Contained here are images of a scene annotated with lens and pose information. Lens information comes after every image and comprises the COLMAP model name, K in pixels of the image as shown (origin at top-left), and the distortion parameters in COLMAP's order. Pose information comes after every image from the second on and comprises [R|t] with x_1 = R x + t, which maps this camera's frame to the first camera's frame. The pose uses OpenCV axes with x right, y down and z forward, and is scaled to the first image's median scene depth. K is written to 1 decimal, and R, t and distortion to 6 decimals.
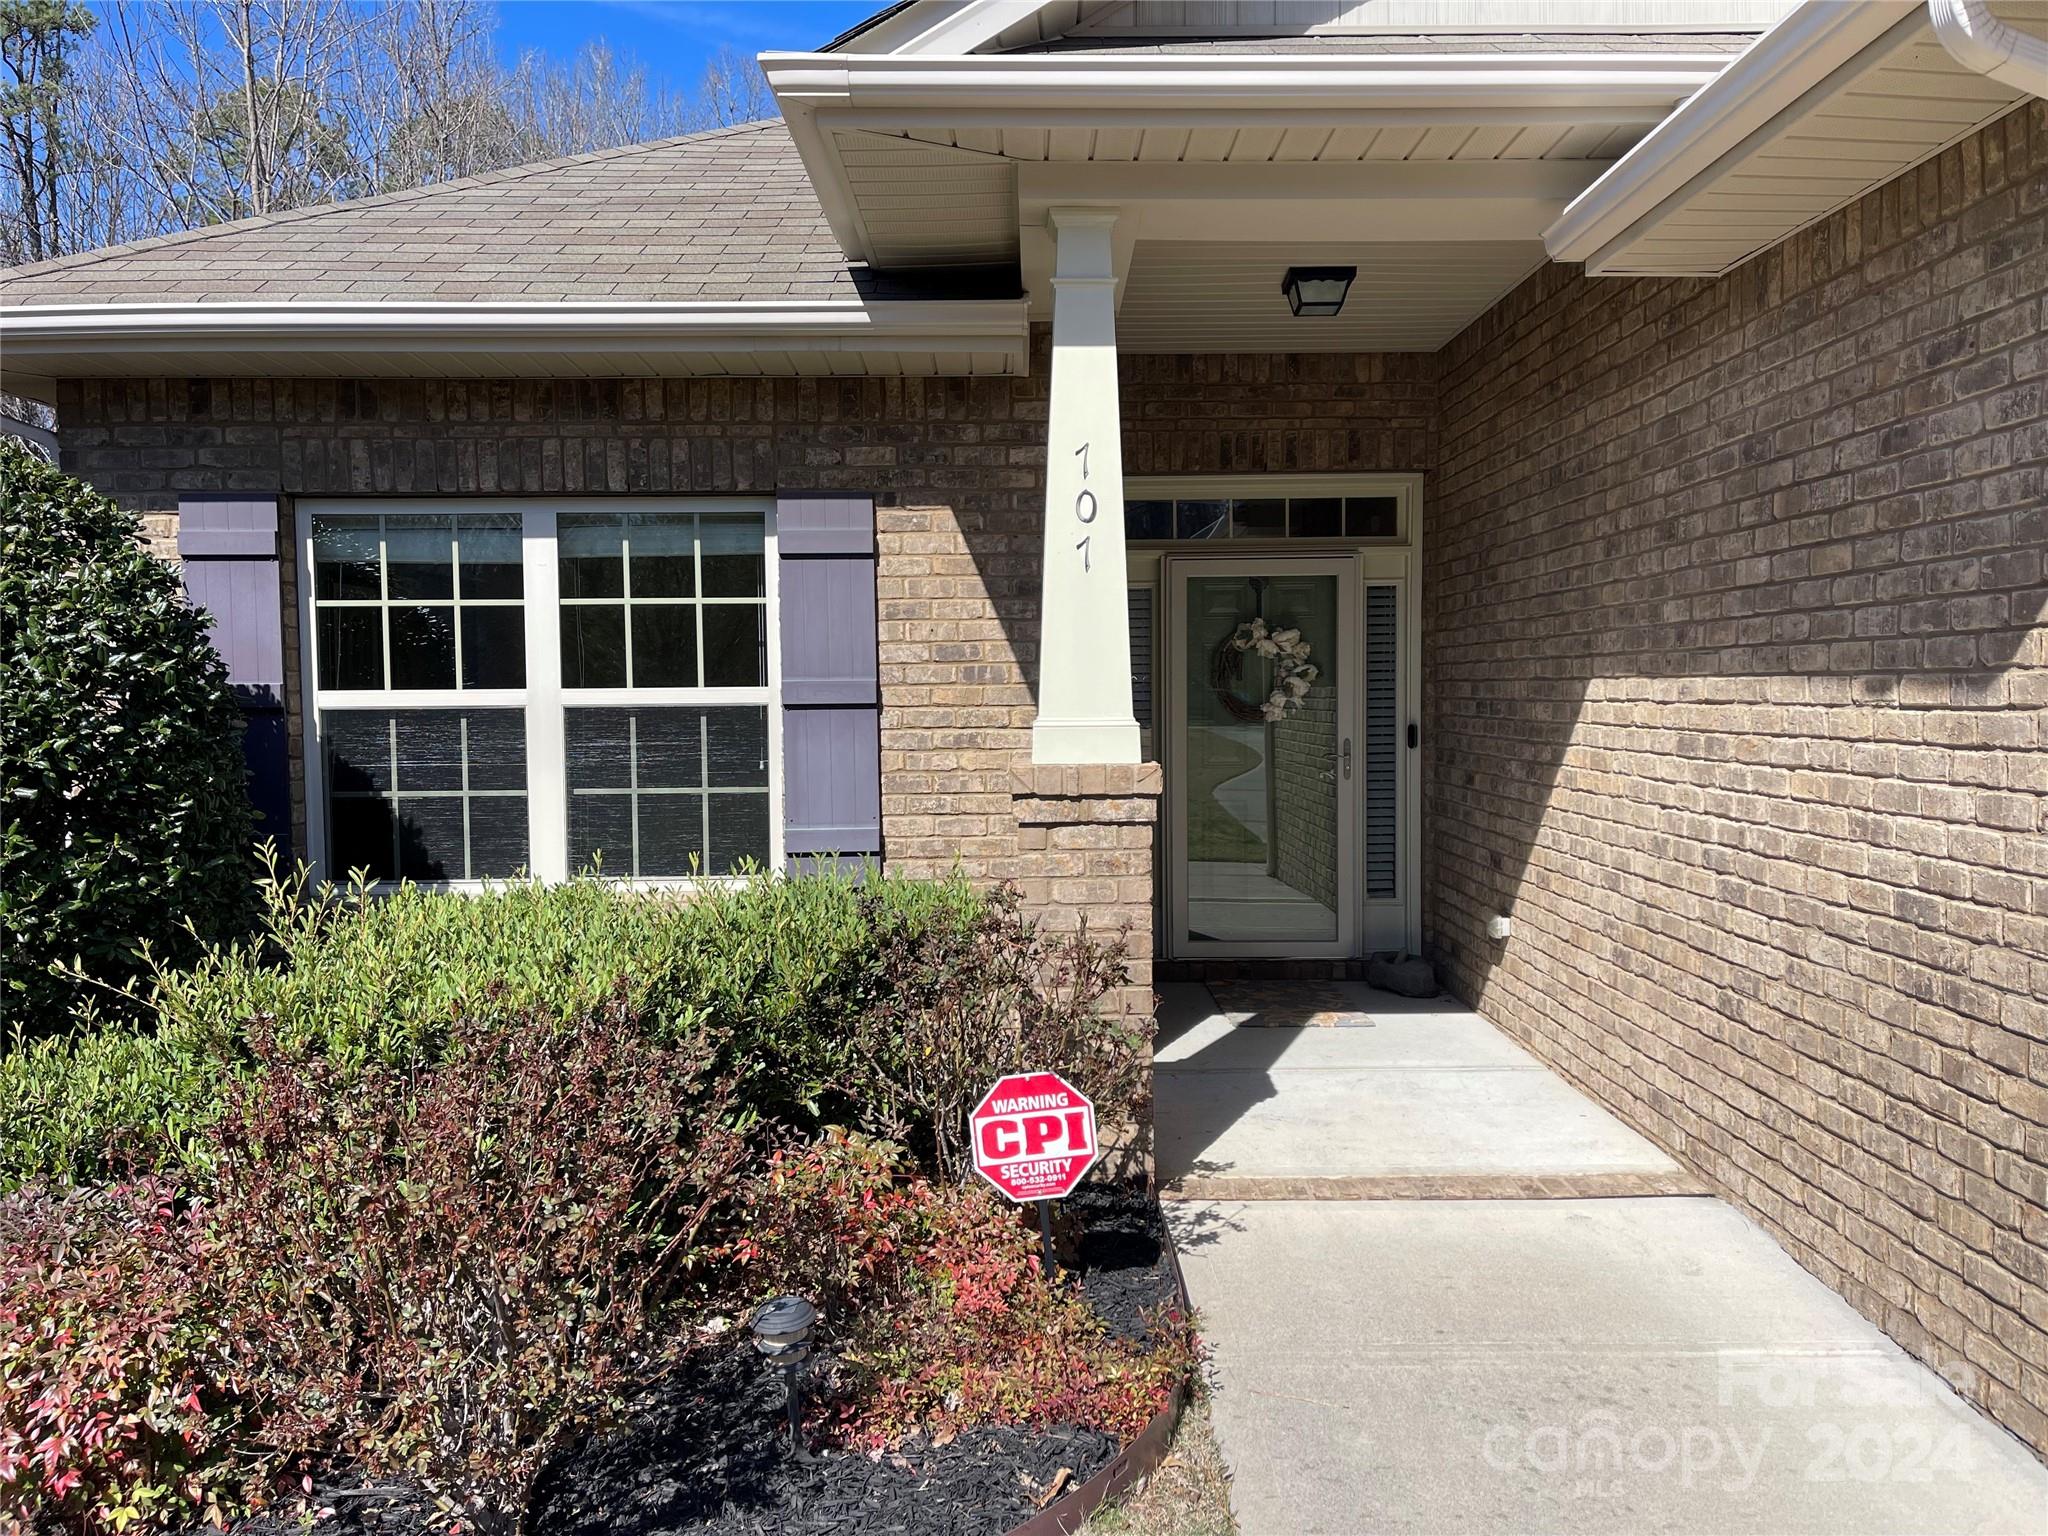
lens RADIAL K [[1556.3, 0, 1034.5], [0, 1556.3, 769.1], [0, 0, 1]] dist [0.055803, -0.062665]
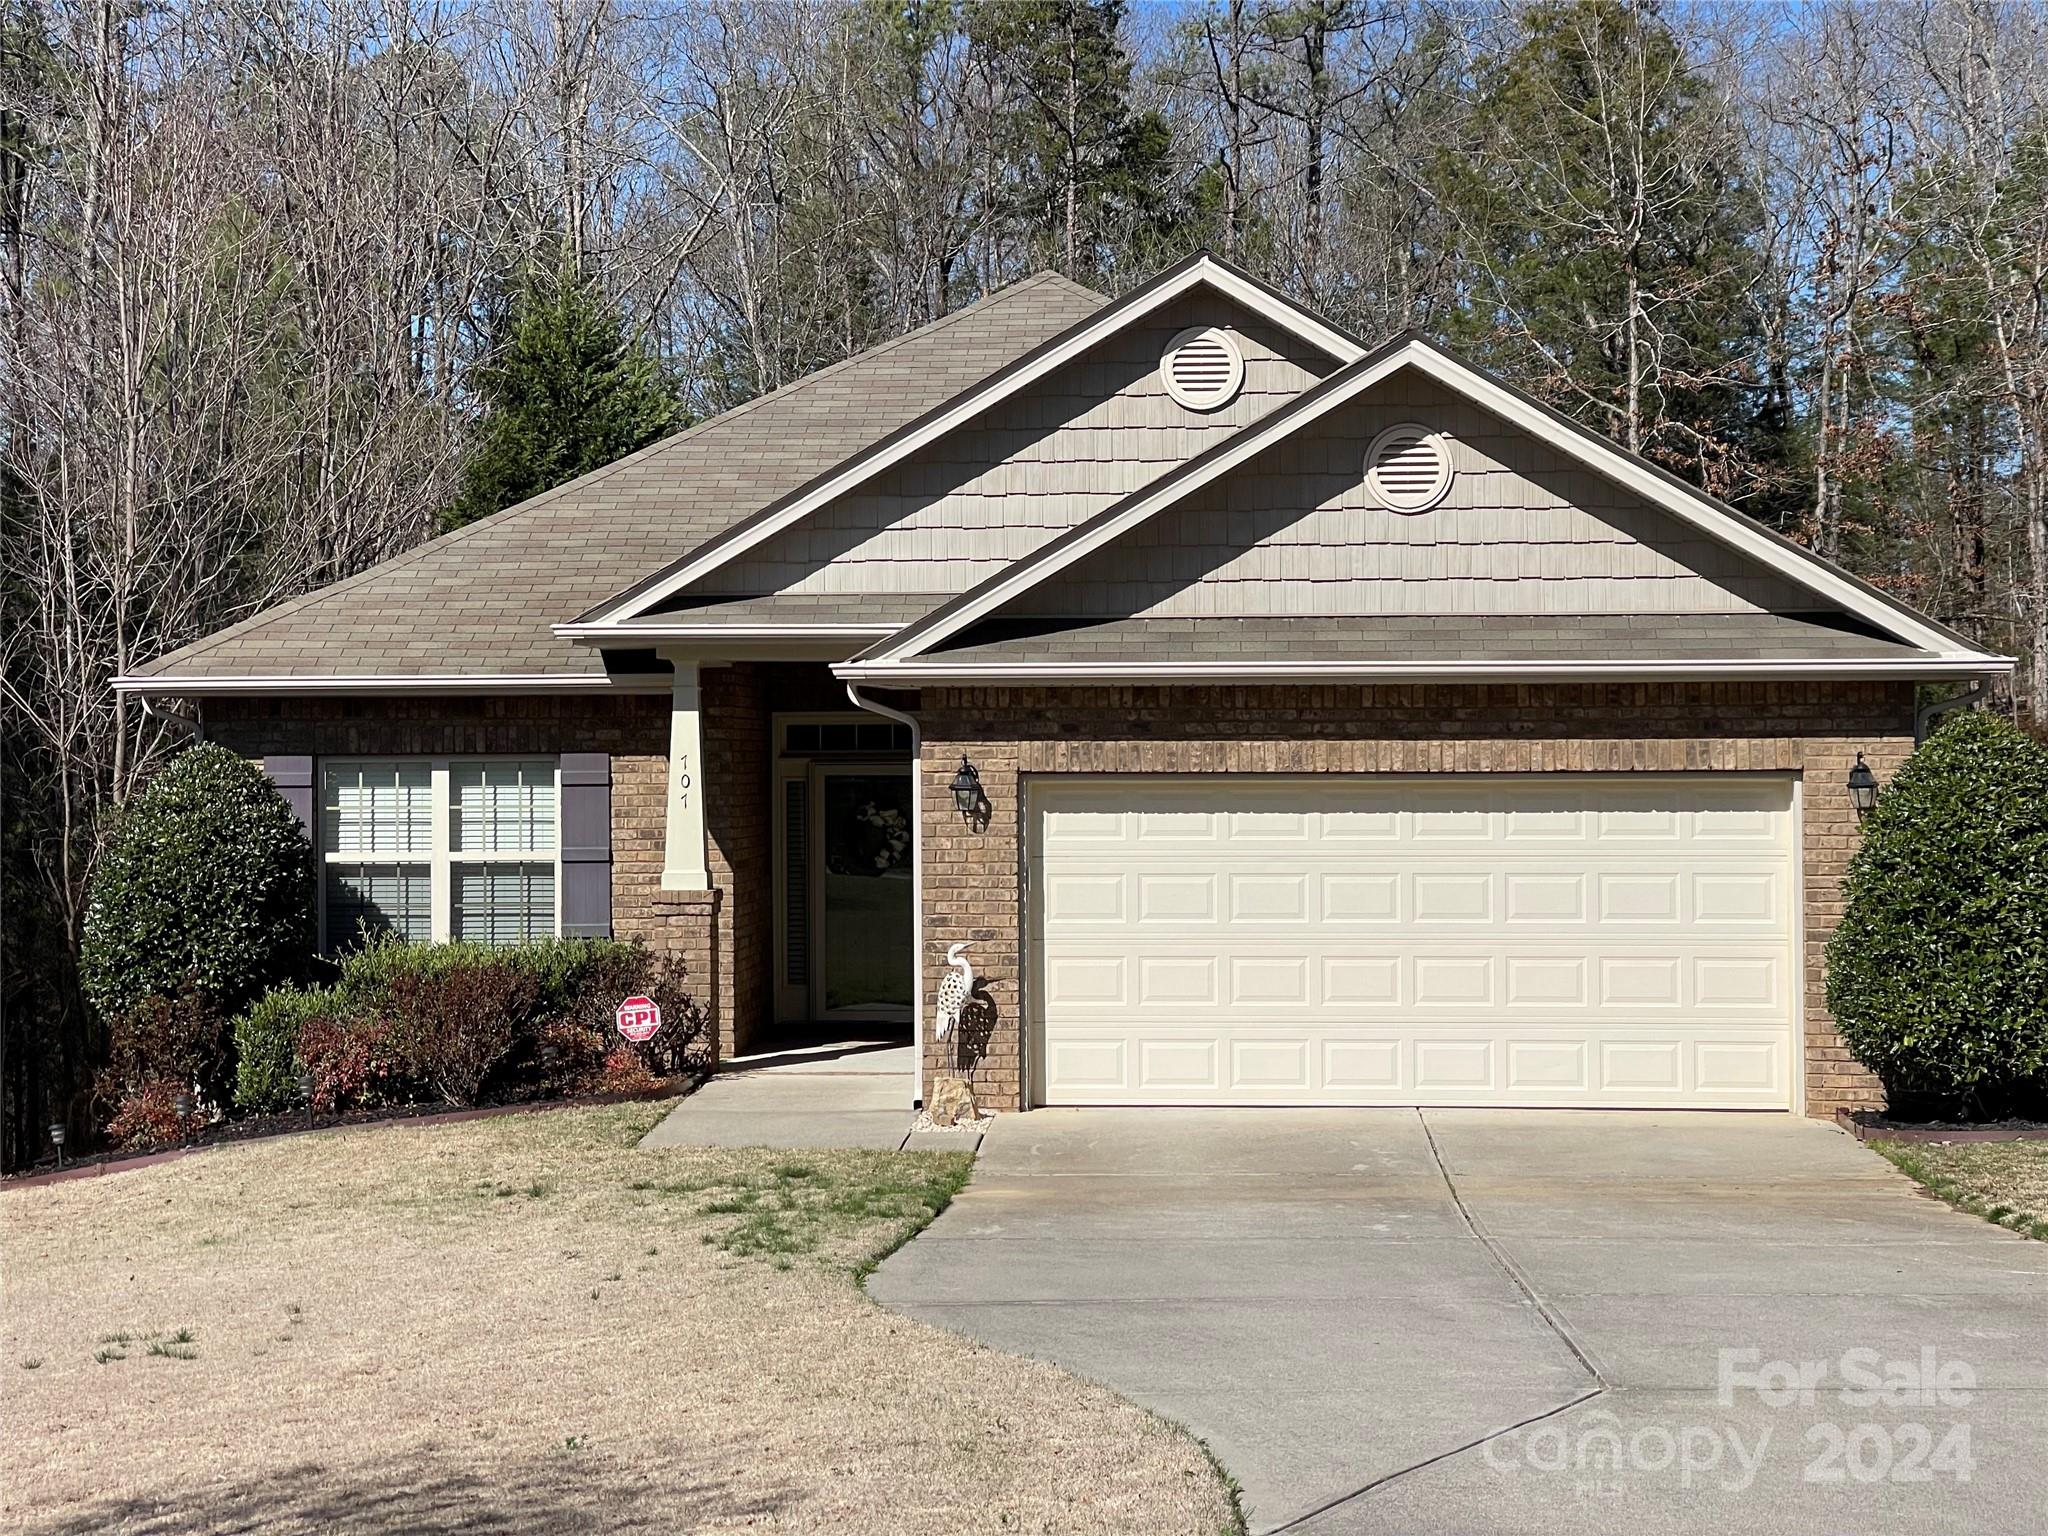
lens RADIAL K [[3796.4, 0, 974.0], [0, 3796.4, 679.2], [0, 0, 1]] dist [0.201790, 0.000000]
pose [[0.997105, 0.001632, -0.076024, 0.721668], [-0.006969, 0.997524, -0.069987, 0.062330], [0.075722, 0.070314, 0.994647, -3.753788]]
